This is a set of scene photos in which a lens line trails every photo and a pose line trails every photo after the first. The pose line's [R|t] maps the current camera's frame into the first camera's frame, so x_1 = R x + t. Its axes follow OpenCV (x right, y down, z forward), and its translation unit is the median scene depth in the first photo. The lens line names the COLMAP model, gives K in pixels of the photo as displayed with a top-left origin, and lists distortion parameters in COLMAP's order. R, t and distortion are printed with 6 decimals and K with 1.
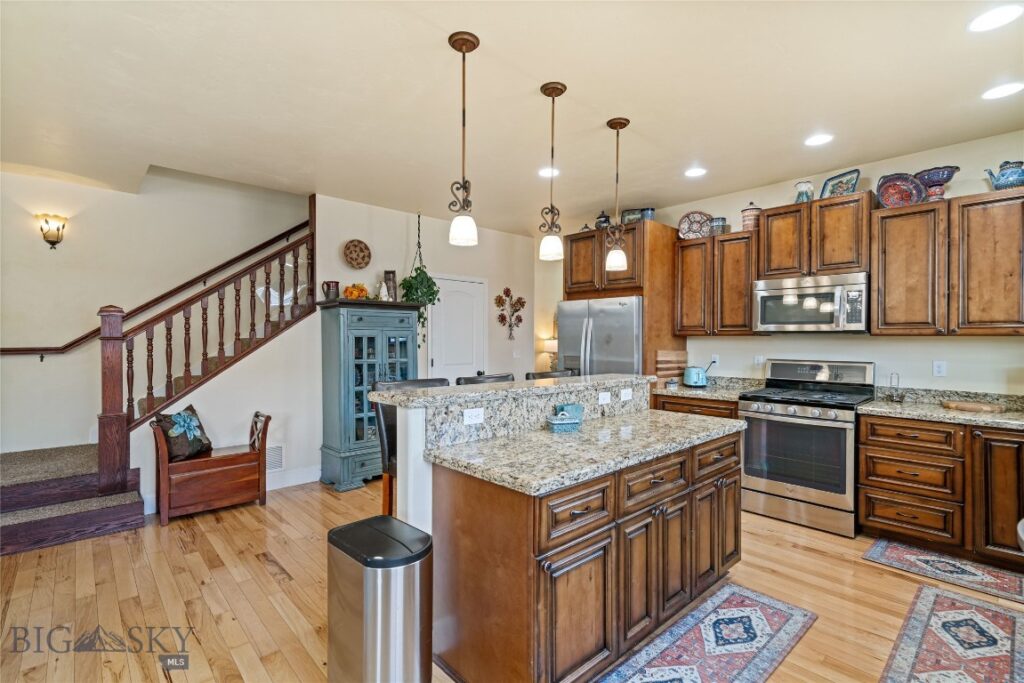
lens RADIAL K [[478.6, 0, 511.1], [0, 478.6, 340.0], [0, 0, 1]] dist [0.004305, 0.000157]
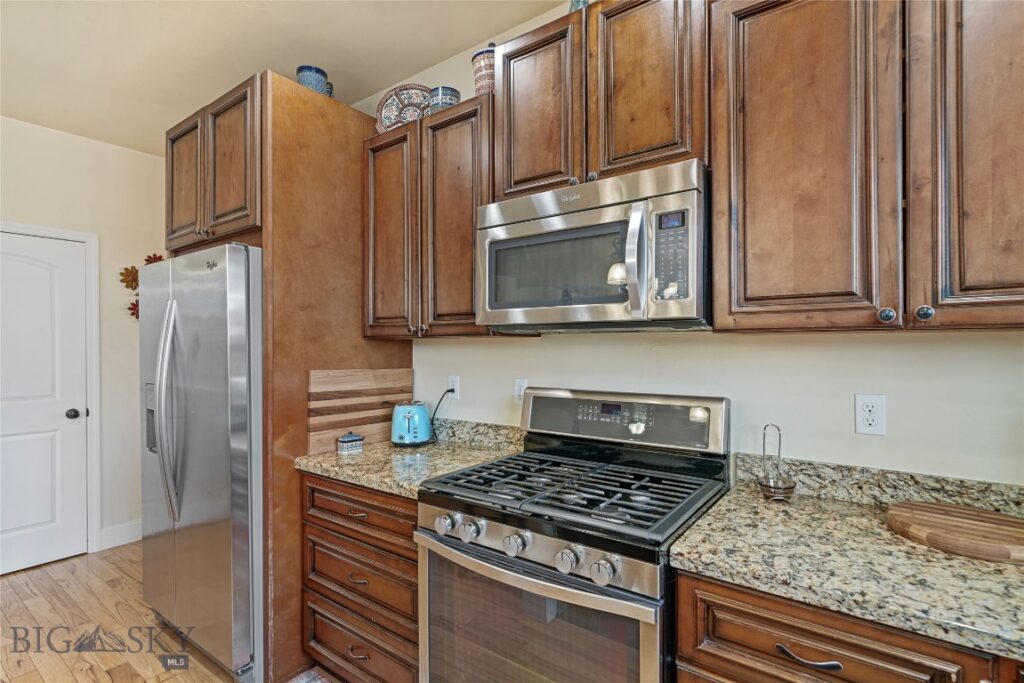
lens RADIAL K [[503.2, 0, 510.3], [0, 503.2, 342.8], [0, 0, 1]] dist [0.000758, 0.000963]
pose [[0.983212, -0.007404, 0.182316, 0.491352], [0.008697, 0.999942, -0.006294, 0.000415], [-0.182259, 0.007774, 0.983220, 0.604688]]
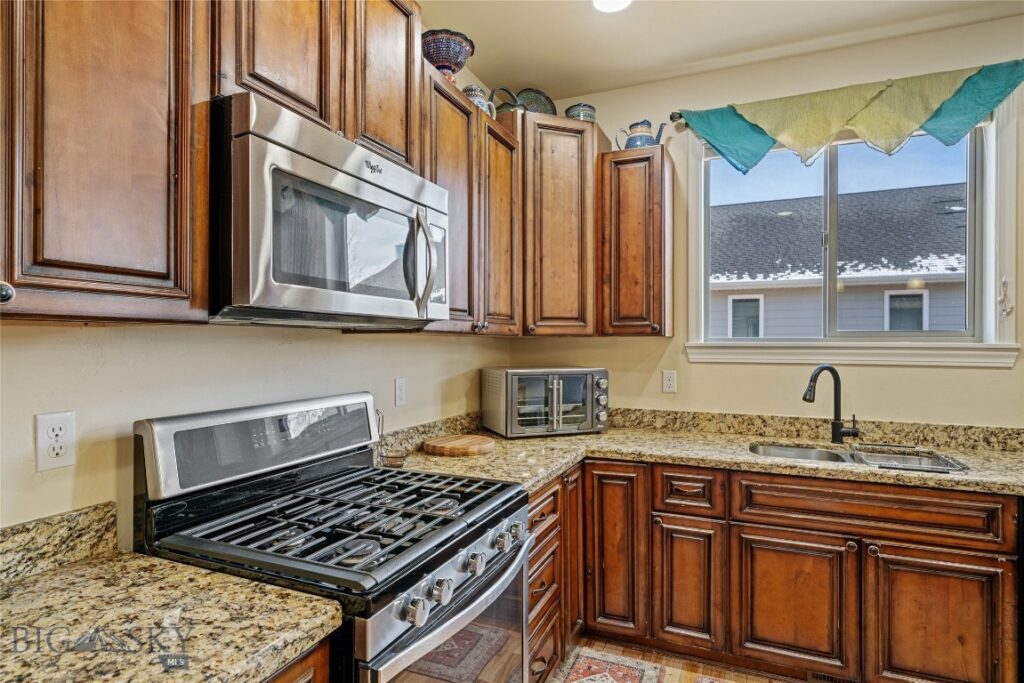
lens RADIAL K [[559.1, 0, 516.3], [0, 559.1, 342.9], [0, 0, 1]] dist [0.001879, 0.000478]
pose [[-0.419400, -0.007310, 0.907772, 0.220825], [-0.002364, 0.999973, 0.006960, -0.002861], [-0.907799, 0.000773, -0.419406, 1.081222]]
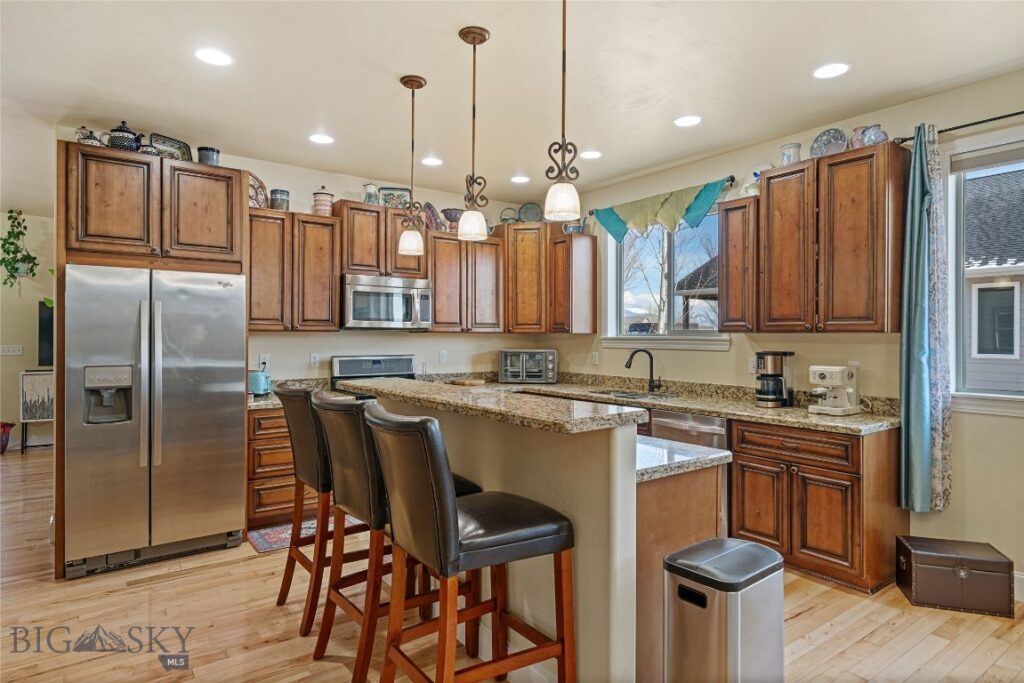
lens RADIAL K [[586.6, 0, 513.4], [0, 586.6, 335.0], [0, 0, 1]] dist [-0.002587, -0.000172]
pose [[0.099147, -0.002548, 0.995069, -0.663632], [-0.000149, 0.999997, 0.002575, -0.006059], [-0.995073, -0.000404, 0.099147, 0.604139]]
